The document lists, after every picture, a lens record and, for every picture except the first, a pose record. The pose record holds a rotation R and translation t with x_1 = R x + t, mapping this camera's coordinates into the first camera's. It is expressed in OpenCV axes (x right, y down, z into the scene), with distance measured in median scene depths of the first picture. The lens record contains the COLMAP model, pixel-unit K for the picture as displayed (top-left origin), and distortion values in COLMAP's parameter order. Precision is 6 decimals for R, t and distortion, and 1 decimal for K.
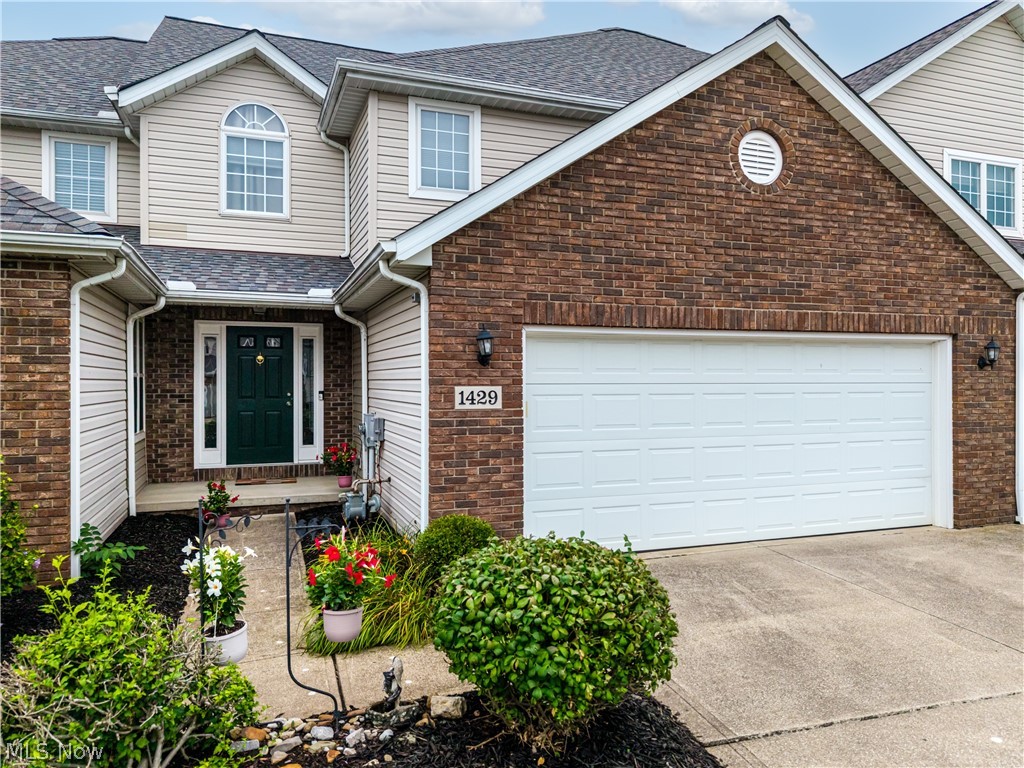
lens RADIAL K [[721.3, 0, 564.9], [0, 721.3, 378.7], [0, 0, 1]] dist [0.009240, 0.001114]
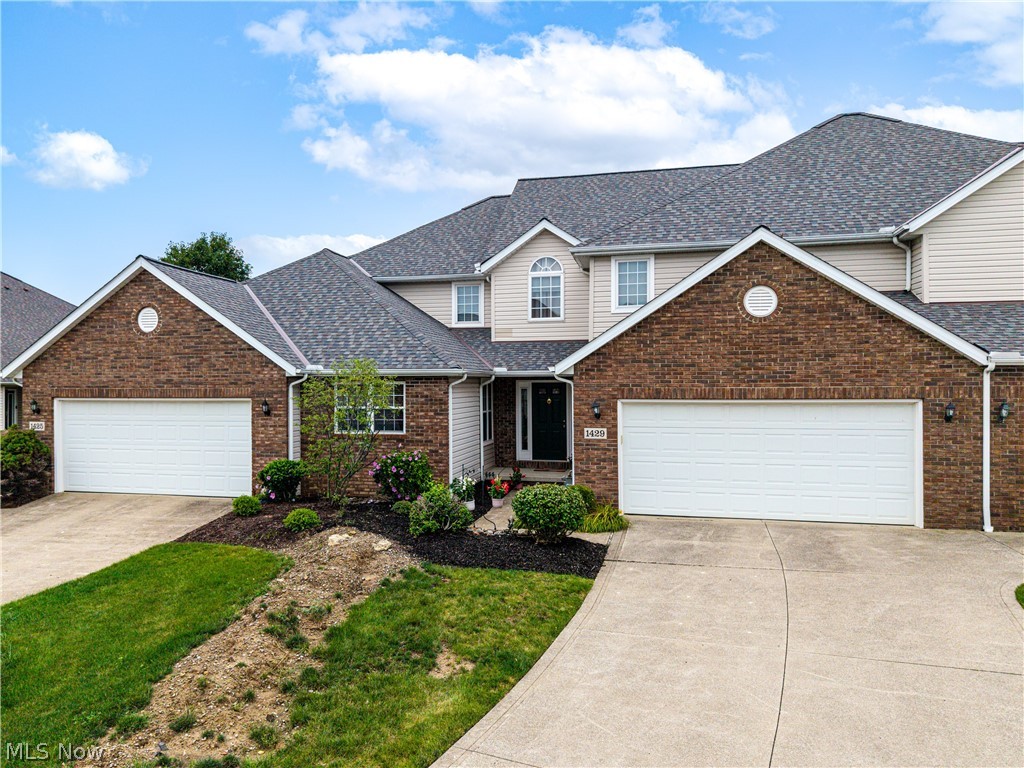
lens RADIAL K [[721.3, 0, 509.8], [0, 721.3, 386.3], [0, 0, 1]] dist [0.009240, 0.001114]
pose [[0.832596, -0.000731, -0.553881, 0.702243], [0.001825, 0.999997, 0.001424, -0.096145], [0.553878, -0.002197, 0.832595, -0.768688]]
